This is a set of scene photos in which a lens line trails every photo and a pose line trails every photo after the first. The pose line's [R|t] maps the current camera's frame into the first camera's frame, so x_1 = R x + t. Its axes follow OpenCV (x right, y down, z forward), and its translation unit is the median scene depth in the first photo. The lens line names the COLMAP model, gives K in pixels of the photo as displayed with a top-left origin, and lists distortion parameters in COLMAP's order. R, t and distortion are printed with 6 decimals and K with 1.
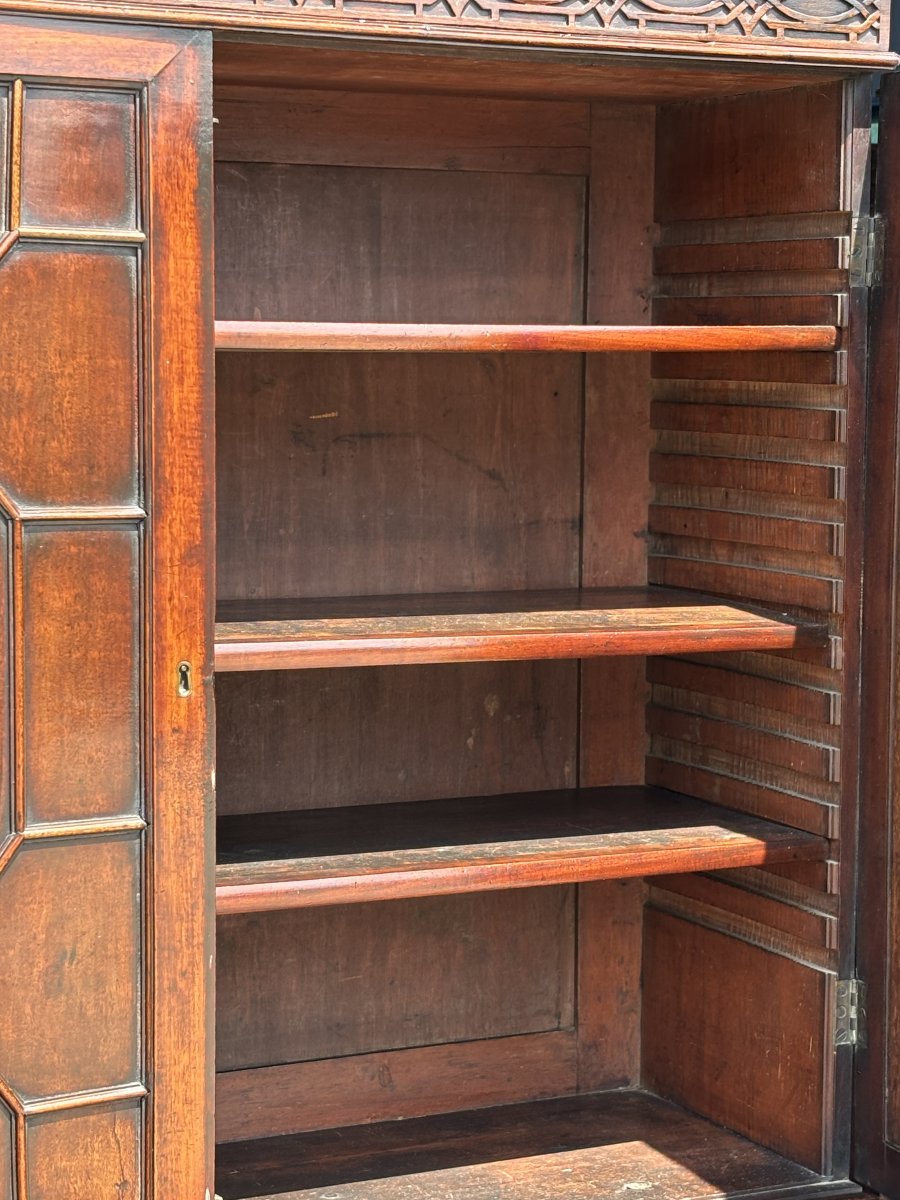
lens RADIAL K [[2824.0, 0, 453.1], [0, 2824.0, 608.2], [0, 0, 1]] dist [0.195302, 0.000000]
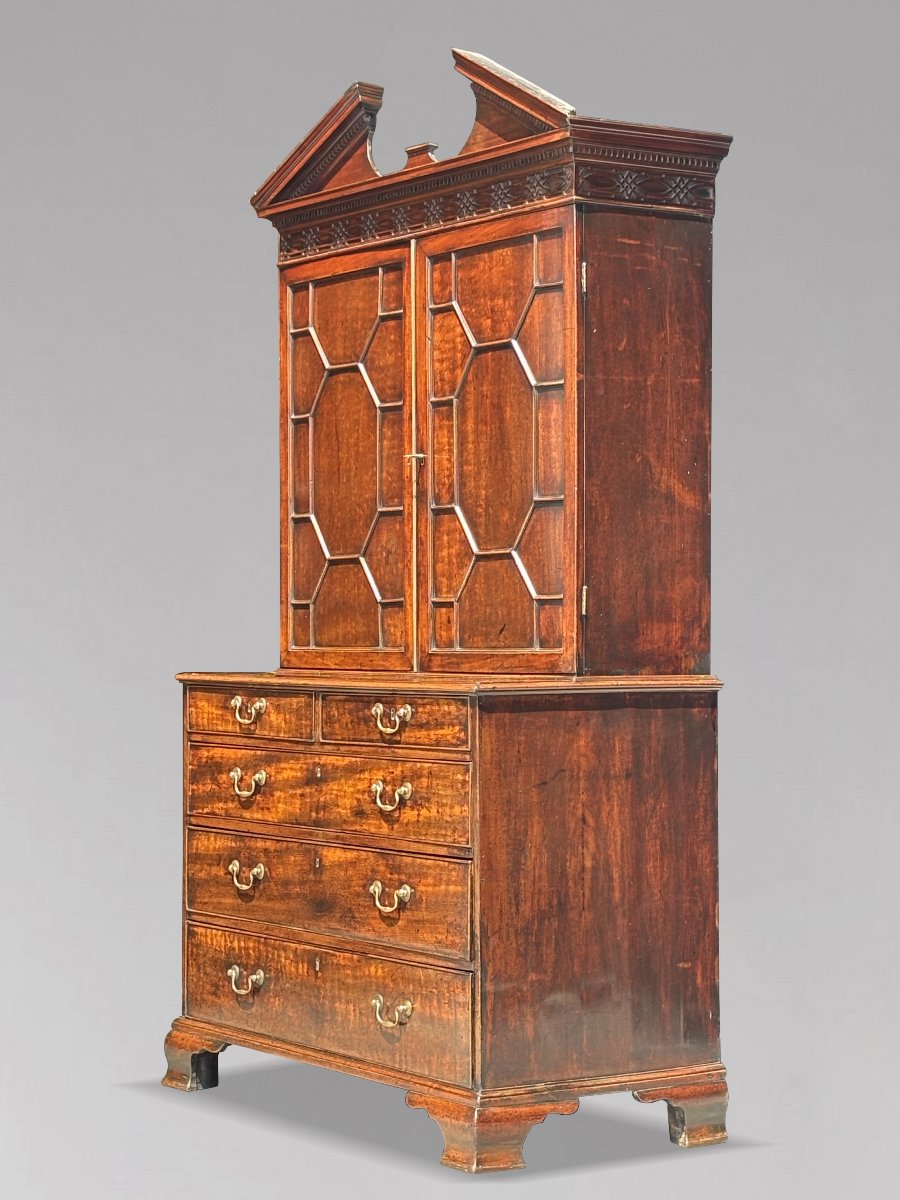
lens RADIAL K [[2824.0, 0, 437.1], [0, 2824.0, 658.0], [0, 0, 1]] dist [0.195302, 0.000000]
pose [[0.106713, -0.001036, -0.994289, 2.866826], [-0.089680, 0.995914, -0.010663, 0.263071], [0.990237, 0.090306, 0.106184, 0.746159]]
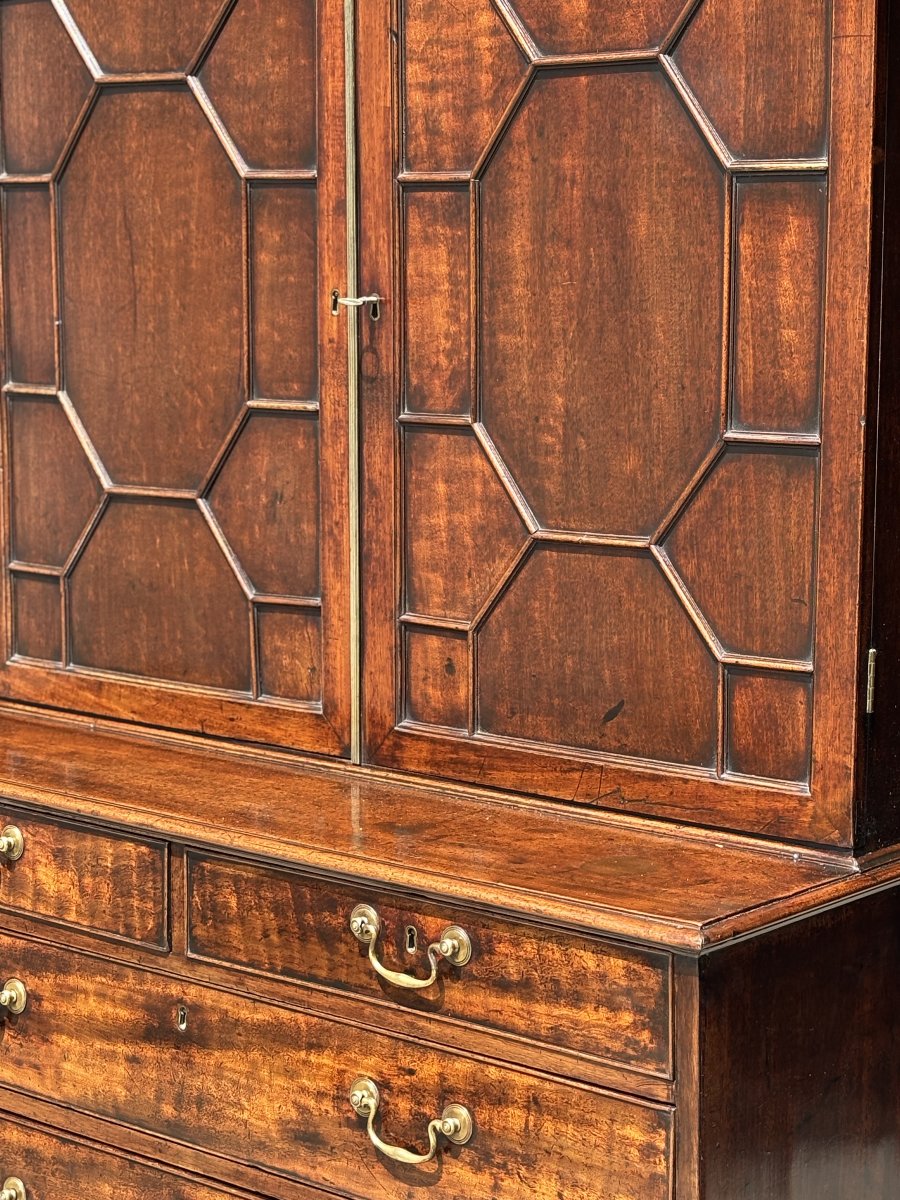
lens RADIAL K [[2637.0, 0, 508.9], [0, 2637.0, 640.3], [0, 0, 1]] dist [0.183357, 0.000000]
pose [[0.387581, 0.130386, -0.912568, 1.119323], [-0.086883, 0.990707, 0.104650, 0.046171], [0.917732, 0.038726, 0.395307, 0.593557]]
